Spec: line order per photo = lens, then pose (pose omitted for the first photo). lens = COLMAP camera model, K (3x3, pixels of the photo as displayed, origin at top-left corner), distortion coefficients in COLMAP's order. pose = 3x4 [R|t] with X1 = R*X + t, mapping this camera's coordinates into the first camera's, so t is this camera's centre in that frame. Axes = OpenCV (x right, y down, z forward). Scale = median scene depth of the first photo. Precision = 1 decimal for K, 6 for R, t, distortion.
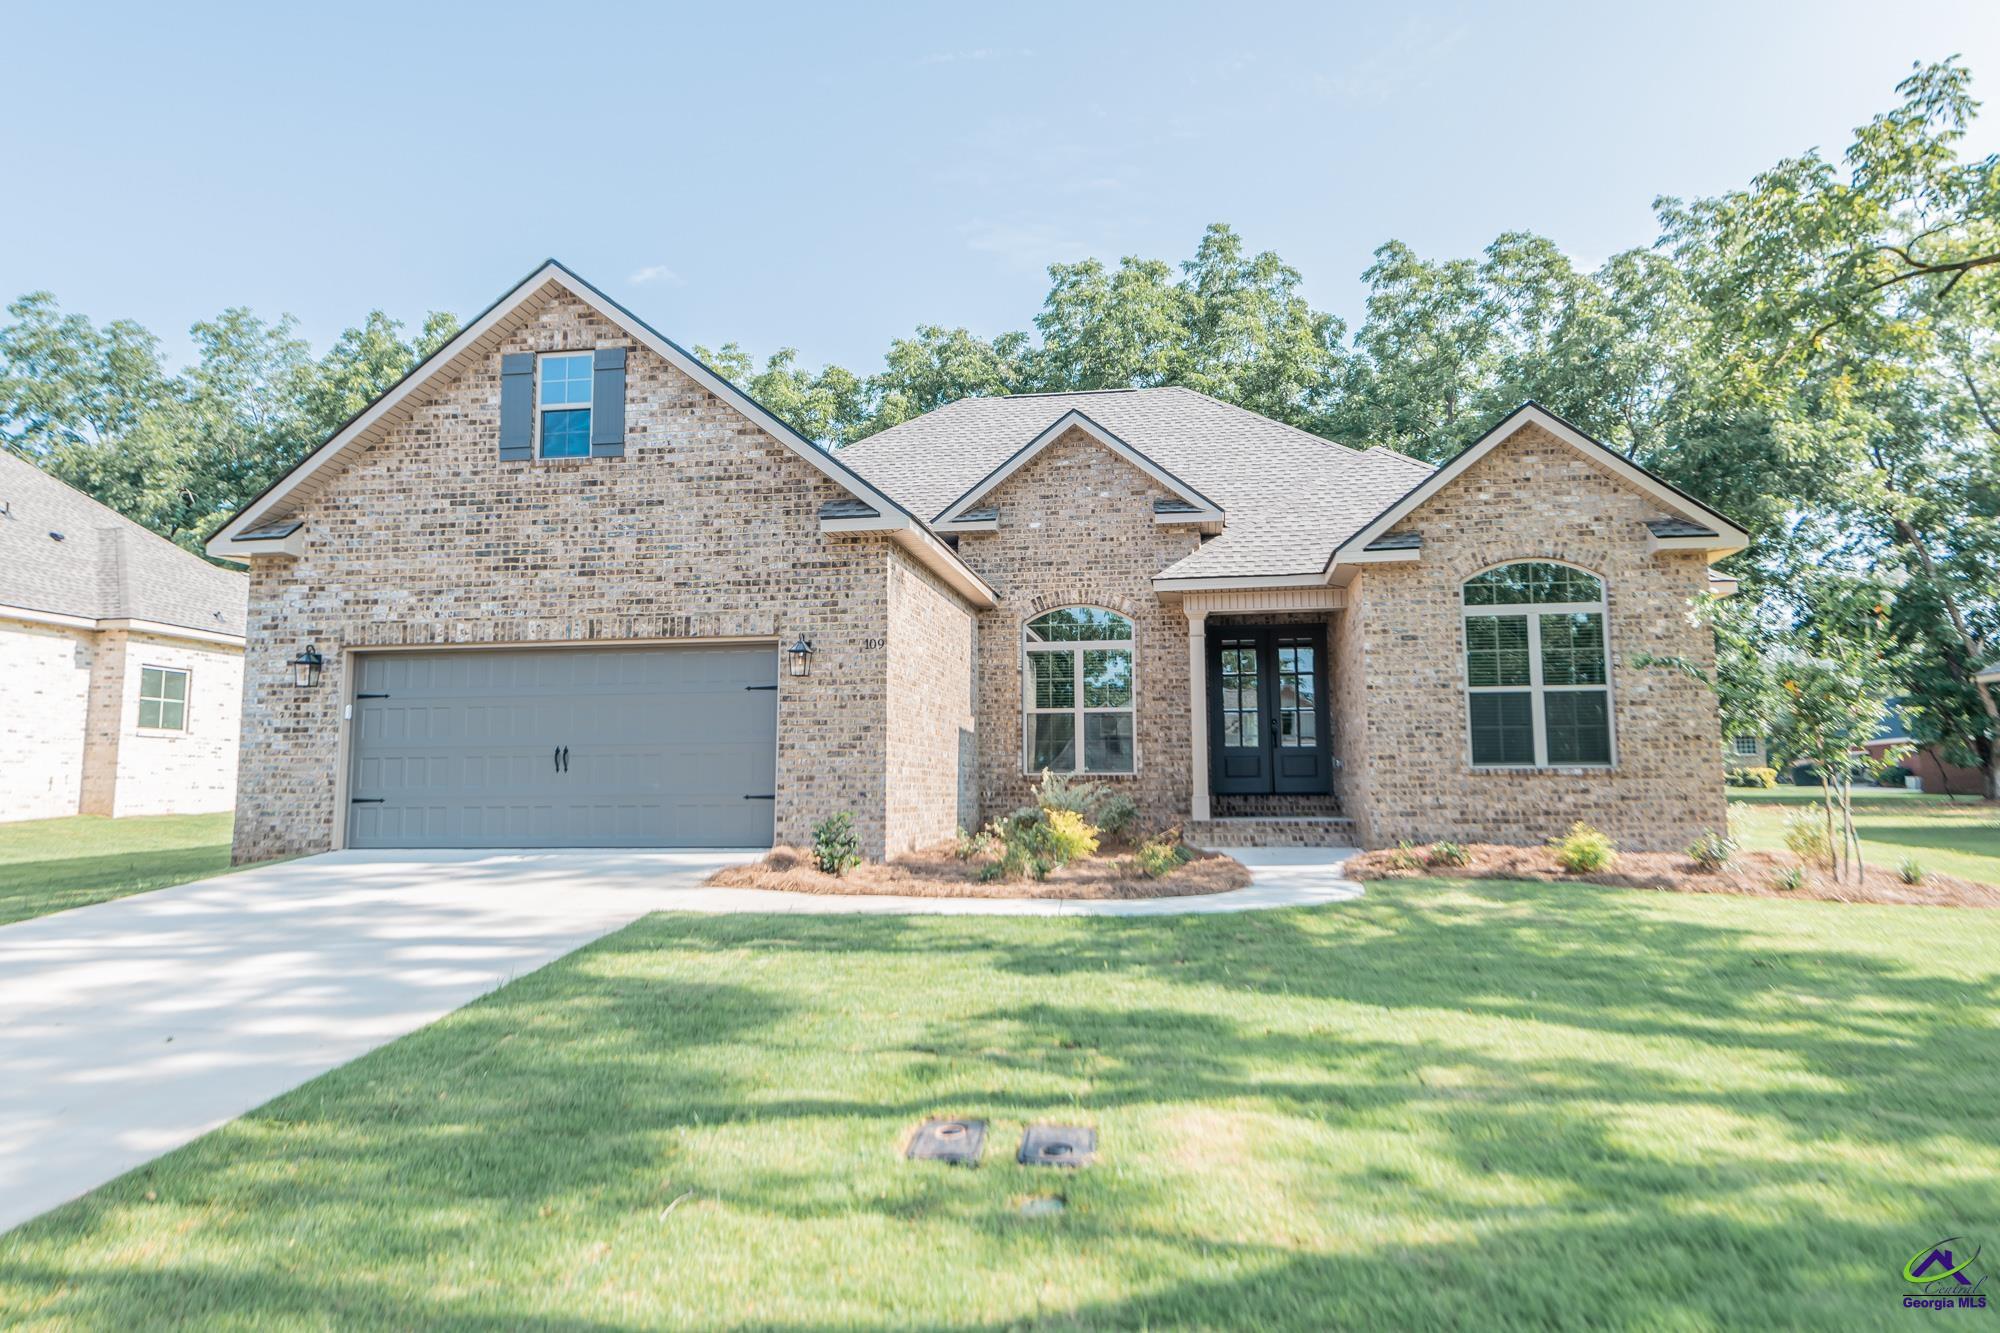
lens RADIAL K [[1341.3, 0, 1000.0], [0, 1341.3, 666.5], [0, 0, 1]] dist [-0.001286, -0.005623]
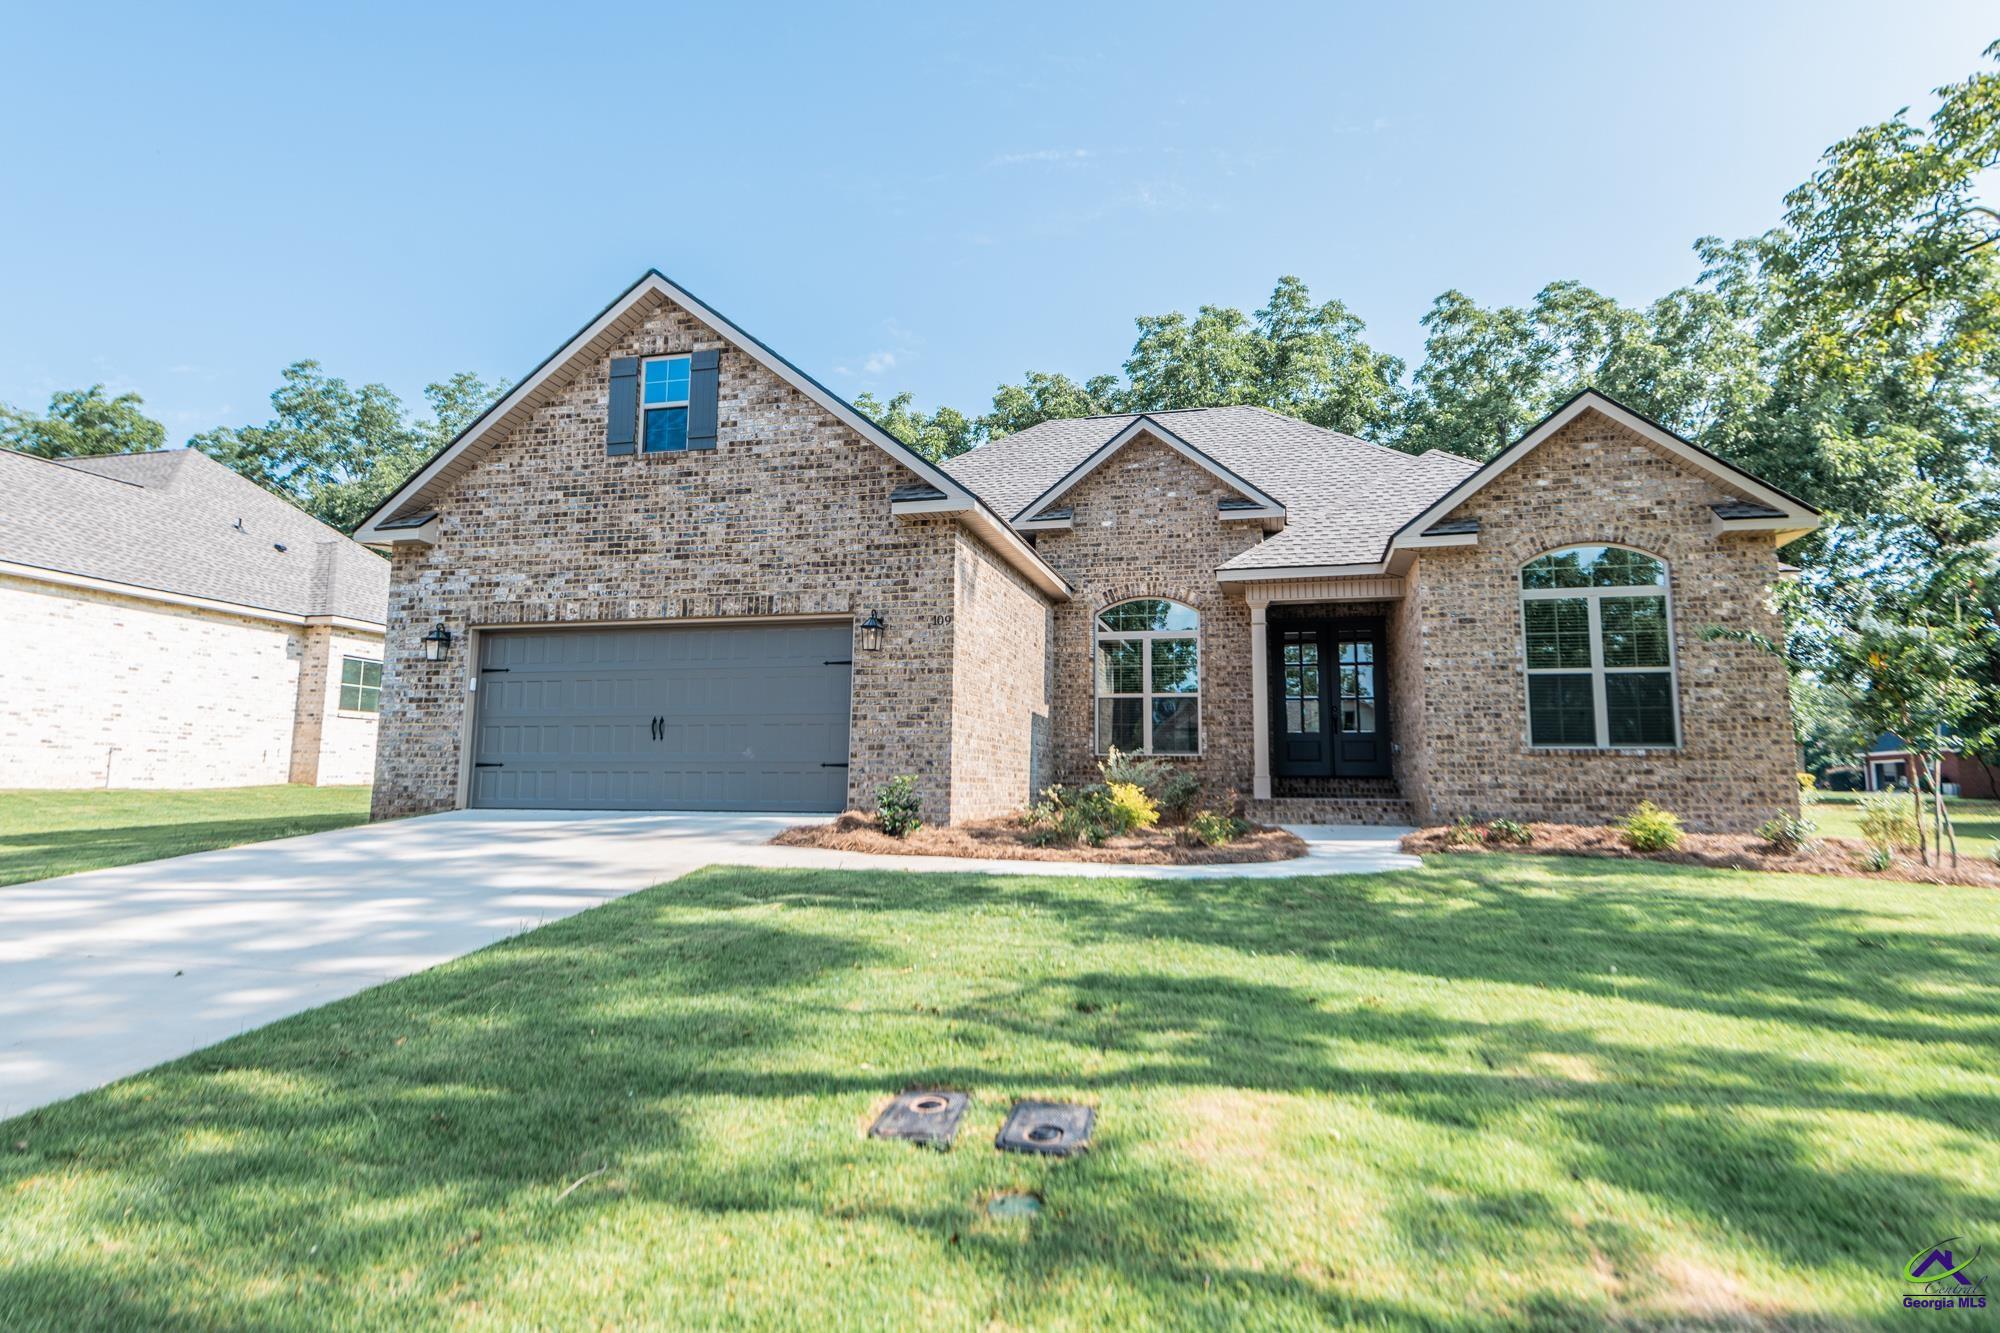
lens RADIAL K [[1120.4, 0, 1000.0], [0, 1120.4, 666.5], [0, 0, 1]] dist [0.000641, -0.009348]
pose [[0.995370, 0.004160, -0.096025, 0.033065], [-0.005978, 0.999808, -0.018657, 0.032366], [0.095929, 0.019145, 0.995204, 0.117322]]
